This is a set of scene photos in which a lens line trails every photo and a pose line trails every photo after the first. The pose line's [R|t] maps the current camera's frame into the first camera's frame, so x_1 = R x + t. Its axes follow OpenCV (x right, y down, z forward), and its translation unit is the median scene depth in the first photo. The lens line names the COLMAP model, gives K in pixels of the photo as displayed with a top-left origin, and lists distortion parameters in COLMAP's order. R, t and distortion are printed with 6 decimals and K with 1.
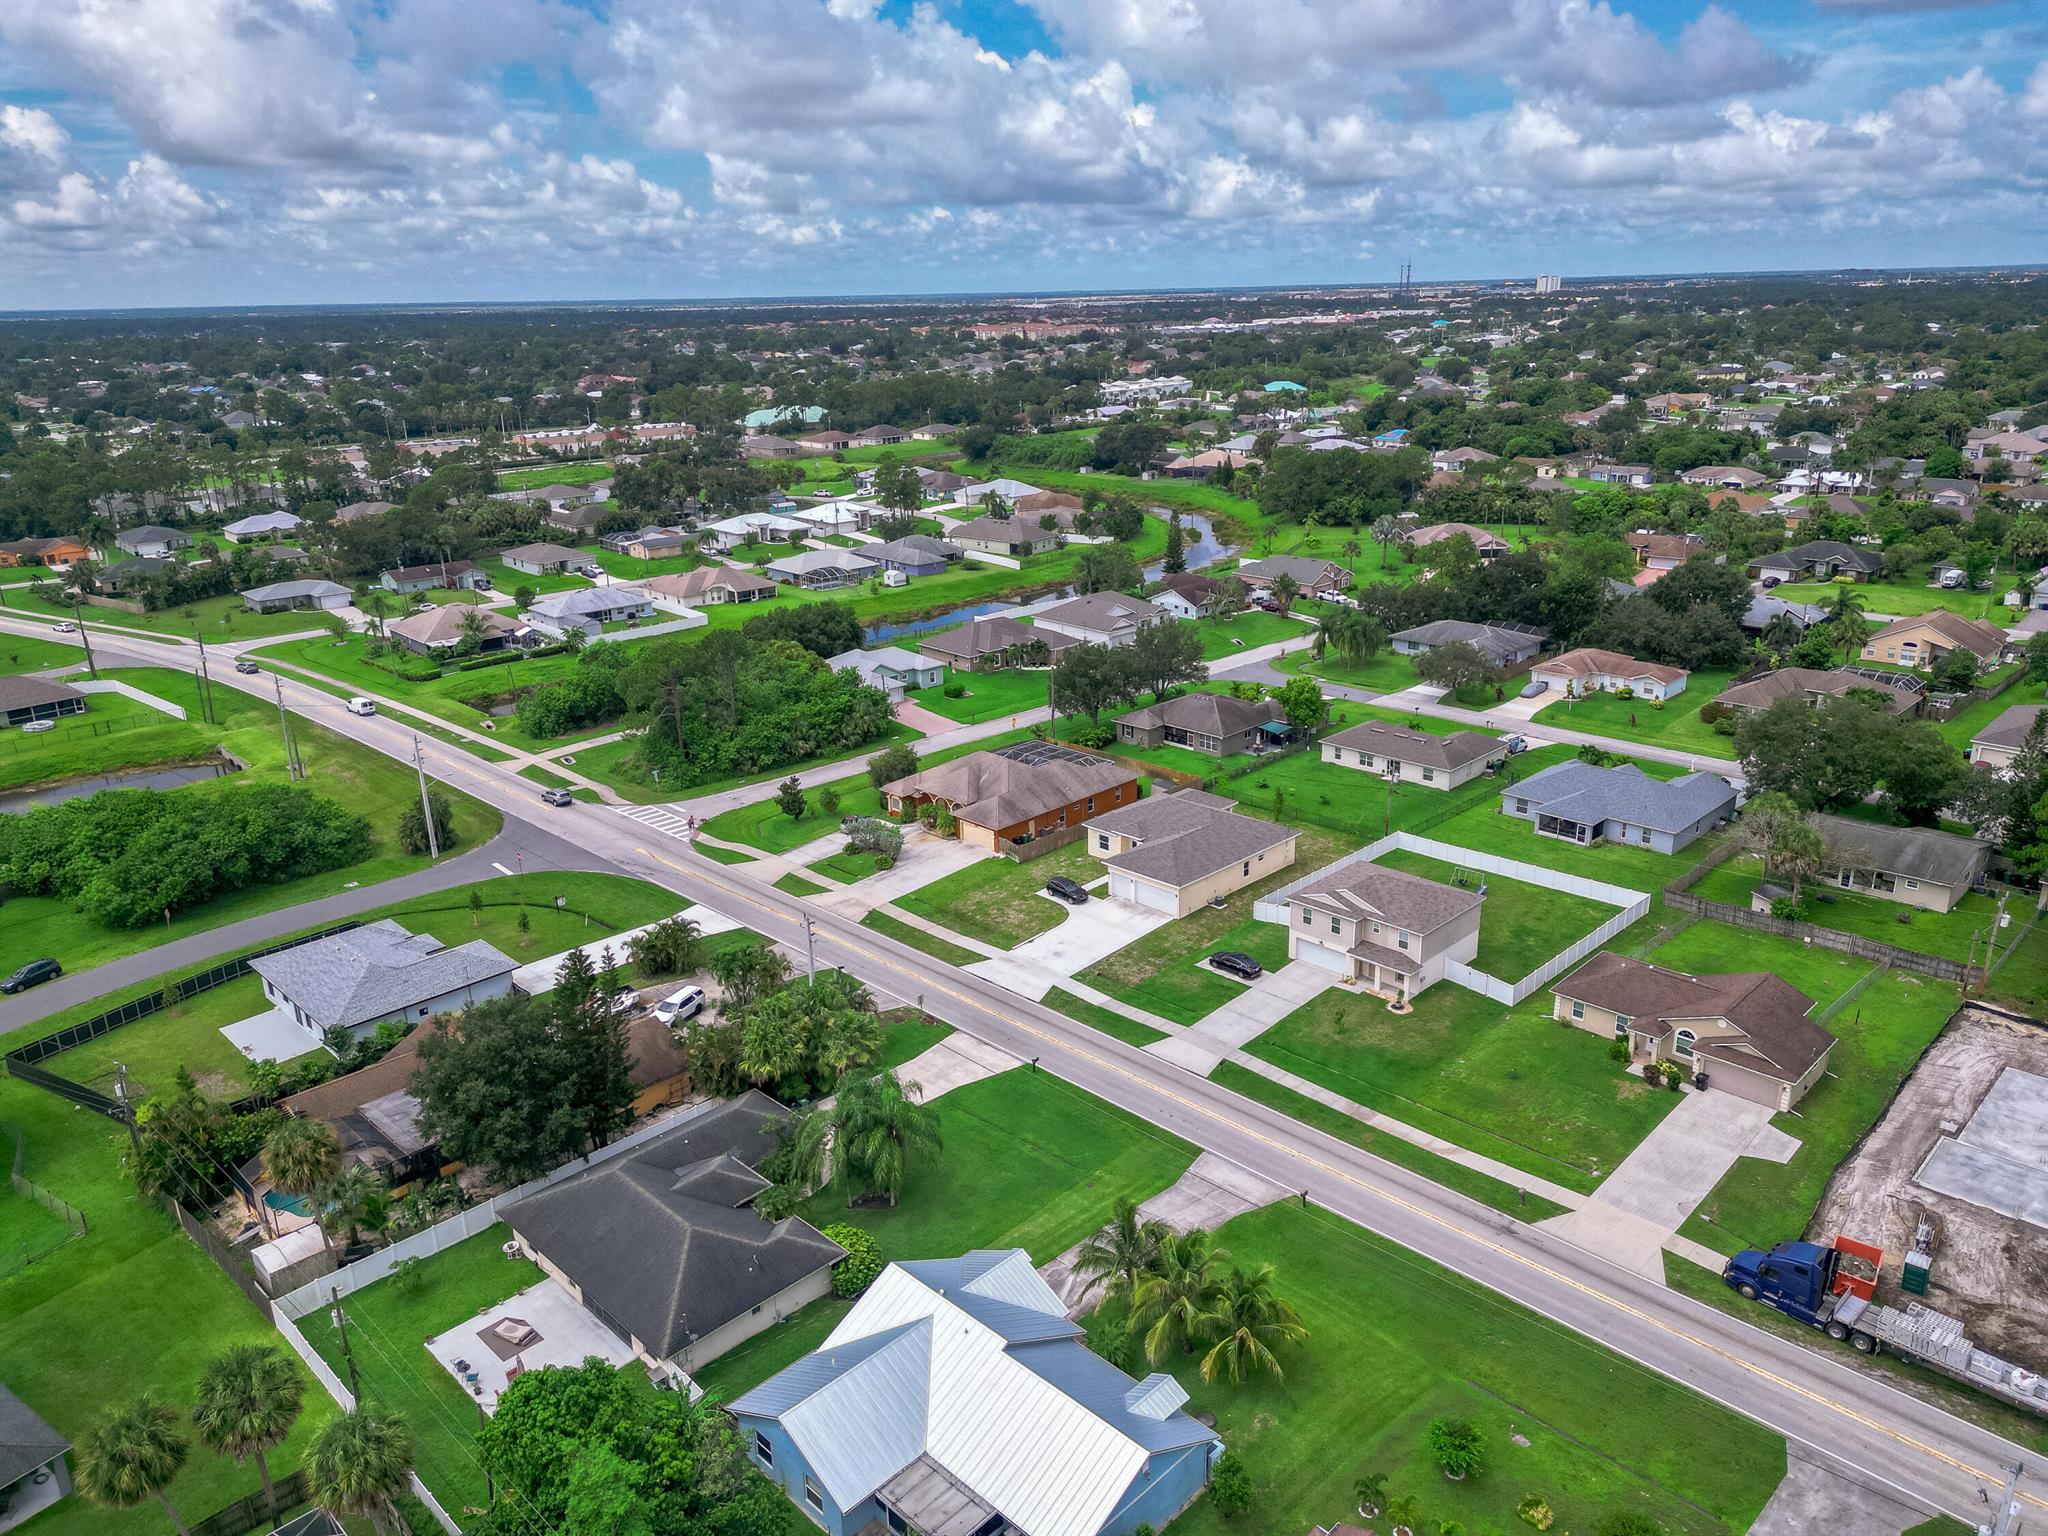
lens RADIAL K [[1446.2, 0, 1029.2], [0, 1446.2, 767.1], [0, 0, 1]] dist [0.045215, -0.034115]
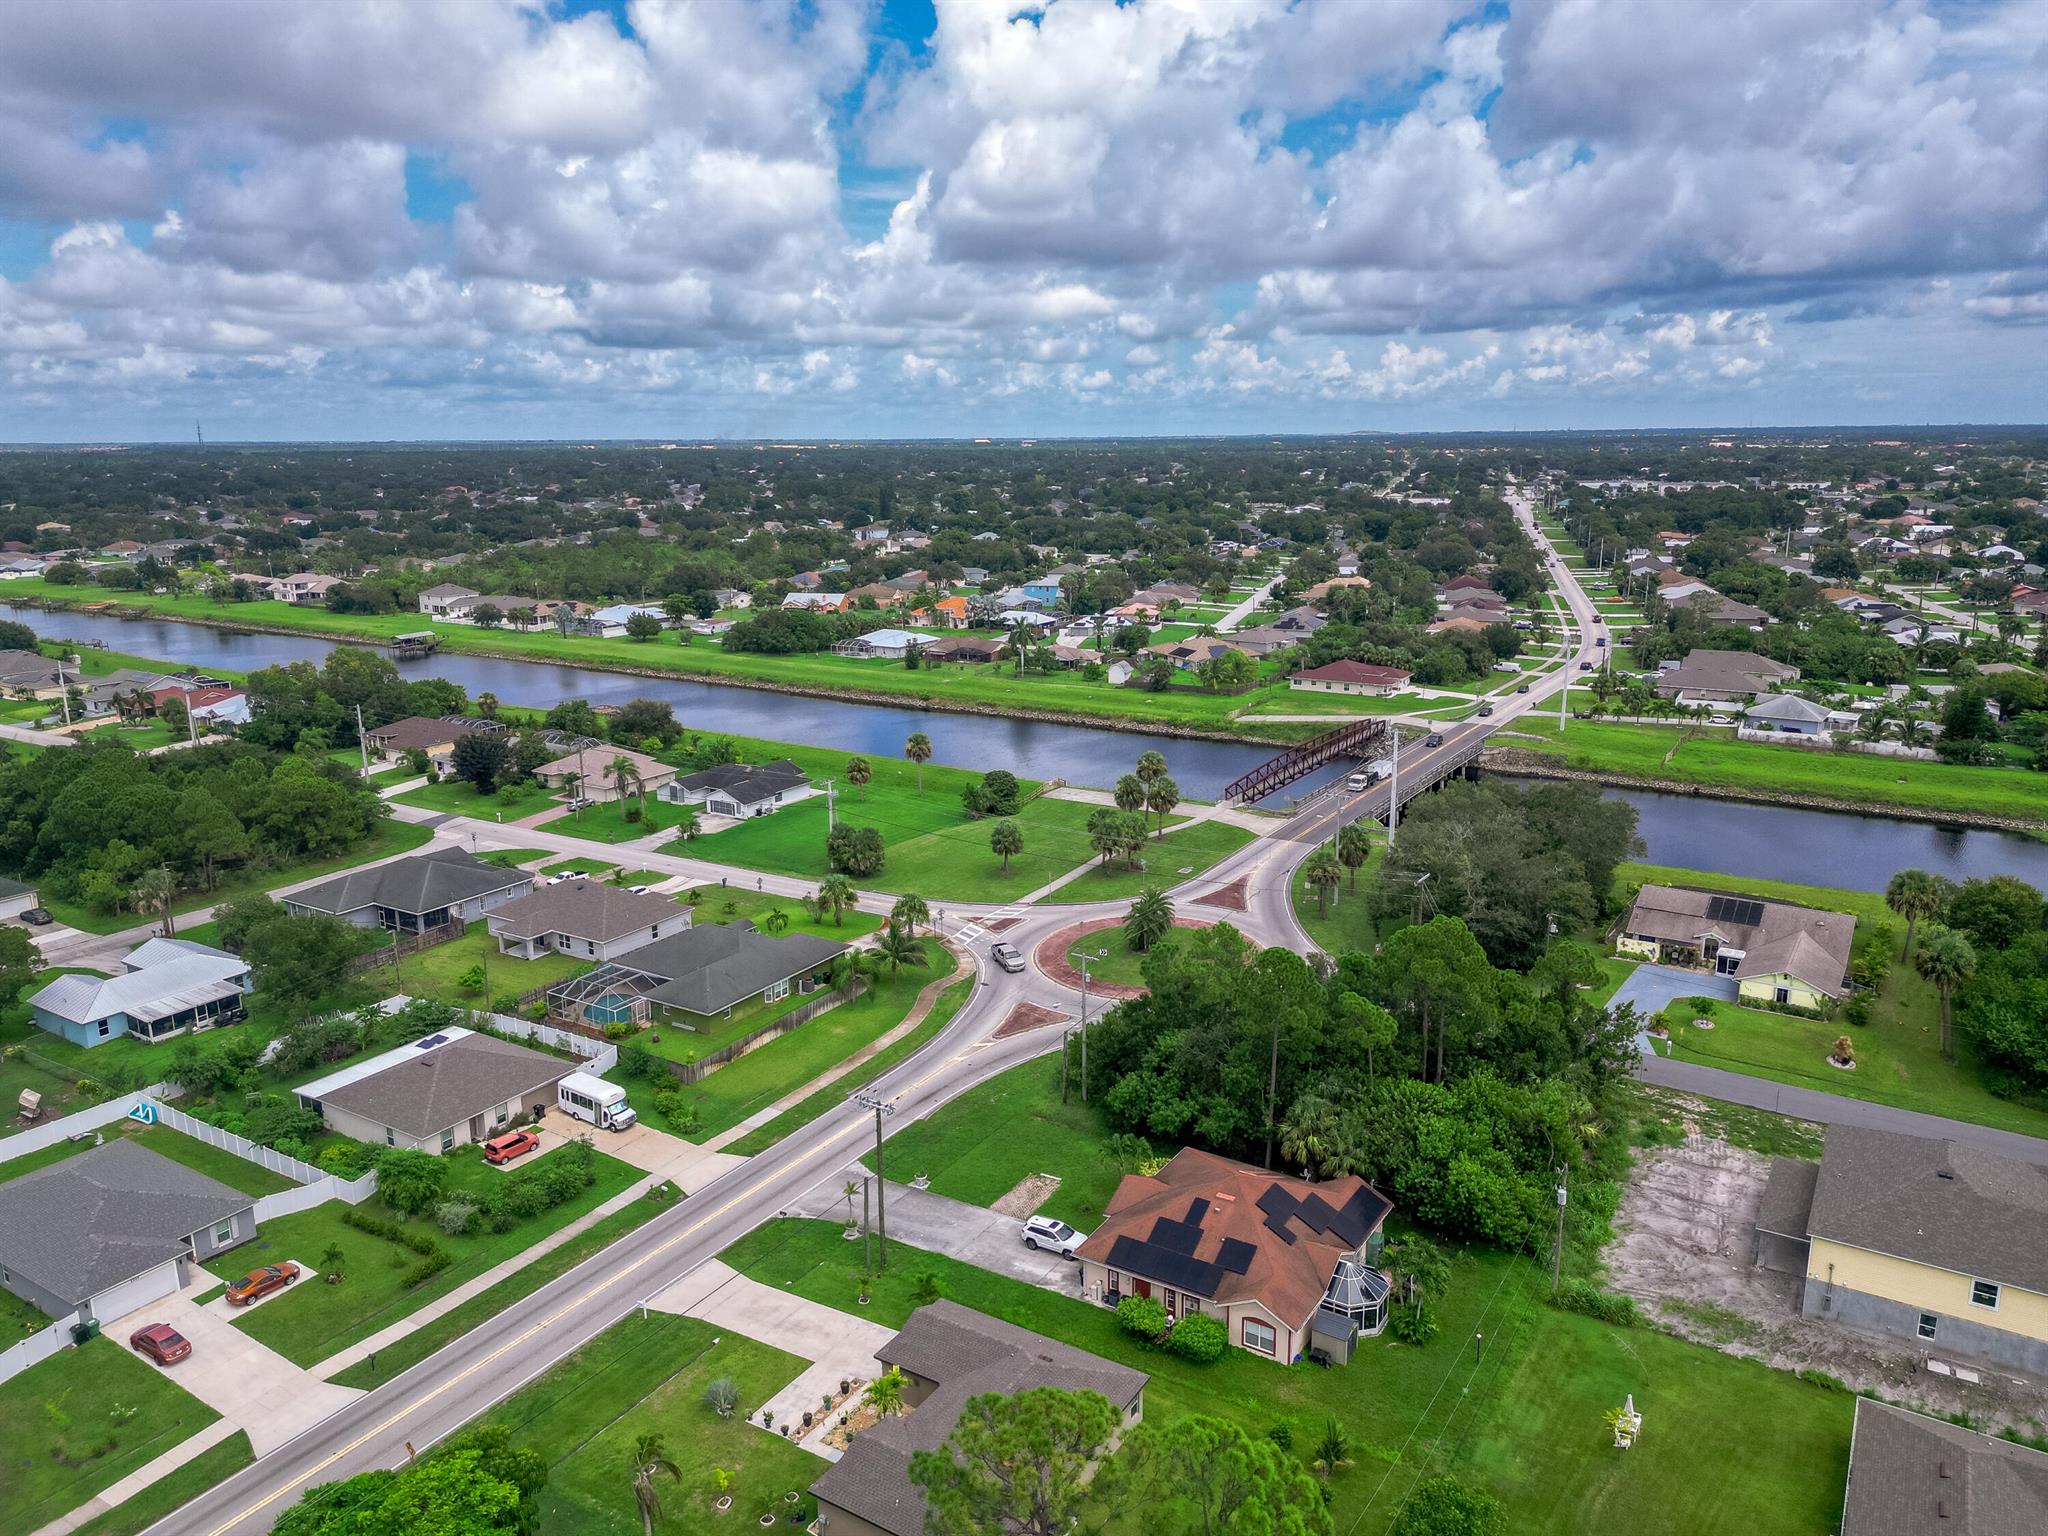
lens RADIAL K [[1446.2, 0, 1029.5], [0, 1446.2, 769.4], [0, 0, 1]] dist [0.045215, -0.034115]
pose [[-0.190455, -0.214934, 0.957878, -0.704043], [0.339261, 0.901209, 0.269674, -0.205061], [-0.921210, 0.376332, -0.098721, 0.675416]]
